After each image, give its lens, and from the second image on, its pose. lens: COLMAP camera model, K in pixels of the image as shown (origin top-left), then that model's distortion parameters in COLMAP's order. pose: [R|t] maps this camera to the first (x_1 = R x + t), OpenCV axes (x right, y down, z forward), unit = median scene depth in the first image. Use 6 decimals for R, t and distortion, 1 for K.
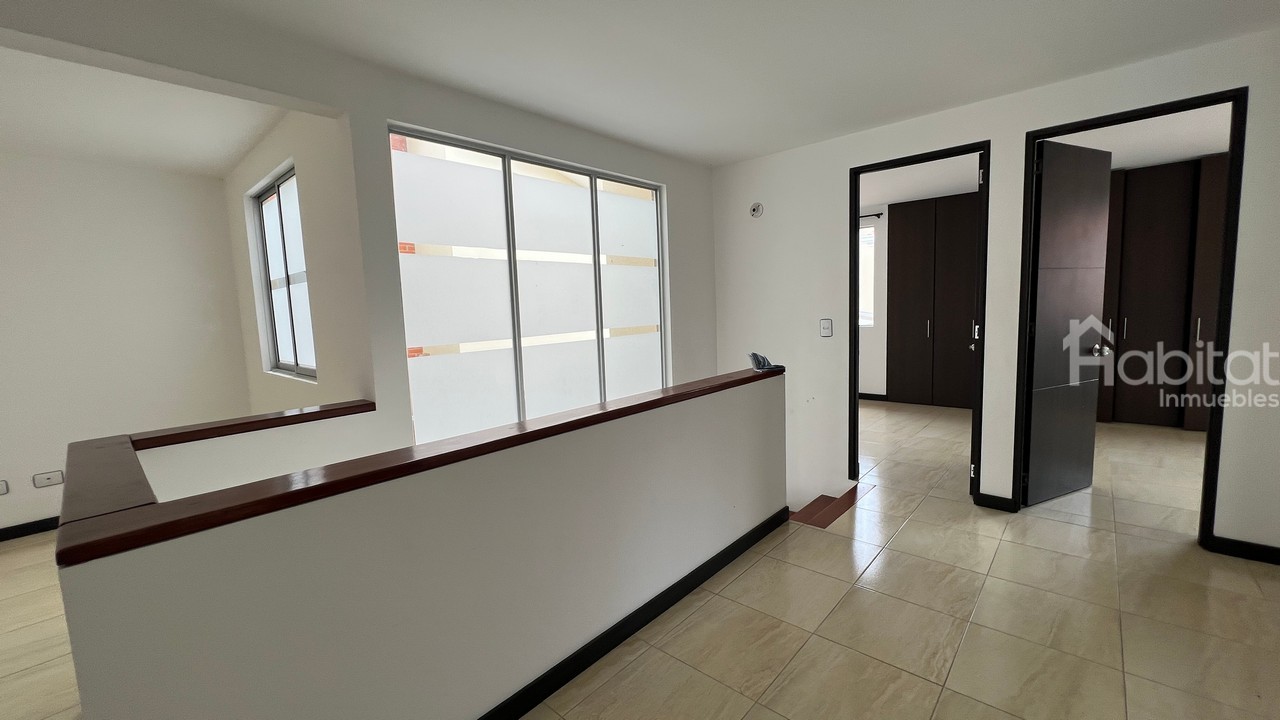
lens RADIAL K [[511.2, 0, 637.2], [0, 511.2, 354.6], [0, 0, 1]] dist [-0.001600, 0.000456]
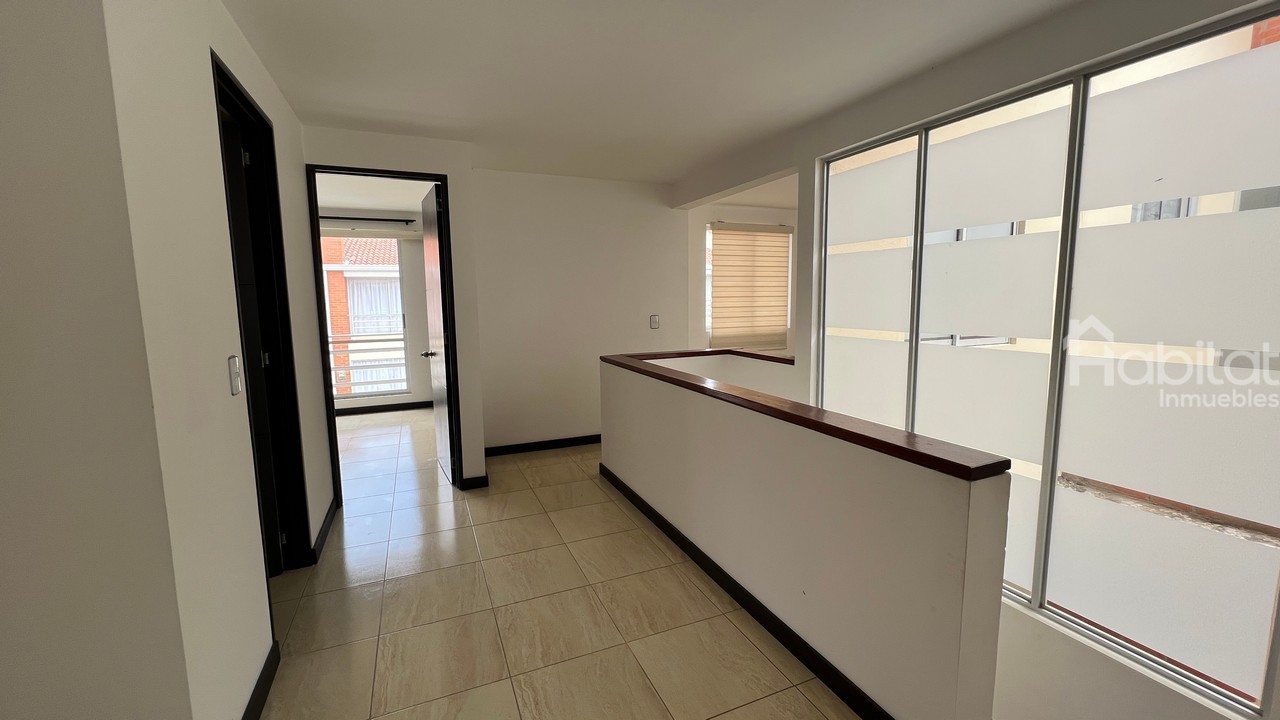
lens RADIAL K [[511.2, 0, 642.4], [0, 511.2, 361.9], [0, 0, 1]] dist [-0.001600, 0.000456]
pose [[-0.409487, 0.158699, -0.898407, 0.801458], [-0.061618, 0.977695, 0.200790, -0.137148], [0.910233, 0.137579, -0.390575, 0.941533]]
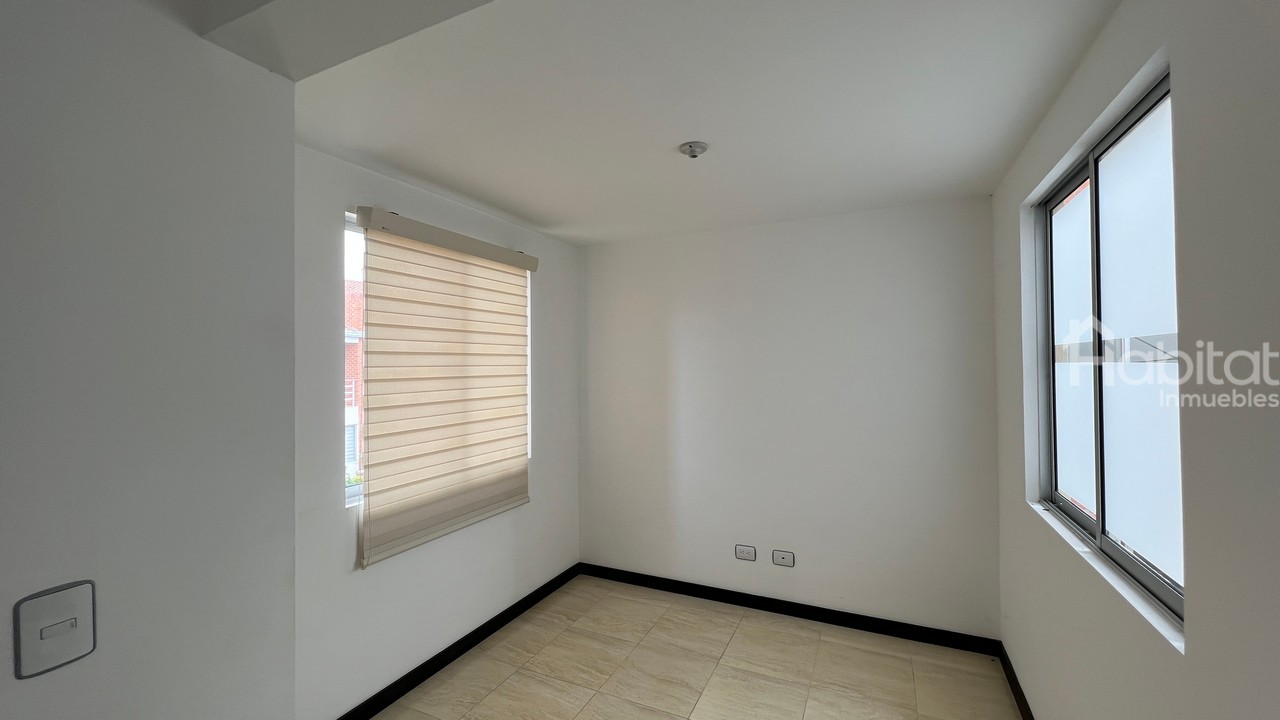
lens RADIAL K [[511.2, 0, 636.7], [0, 511.2, 358.9], [0, 0, 1]] dist [-0.001600, 0.000456]
pose [[0.296684, 0.027975, -0.954566, -0.397332], [-0.092914, 0.995674, 0.000301, -0.107665], [0.950445, 0.088603, 0.298000, 0.495994]]
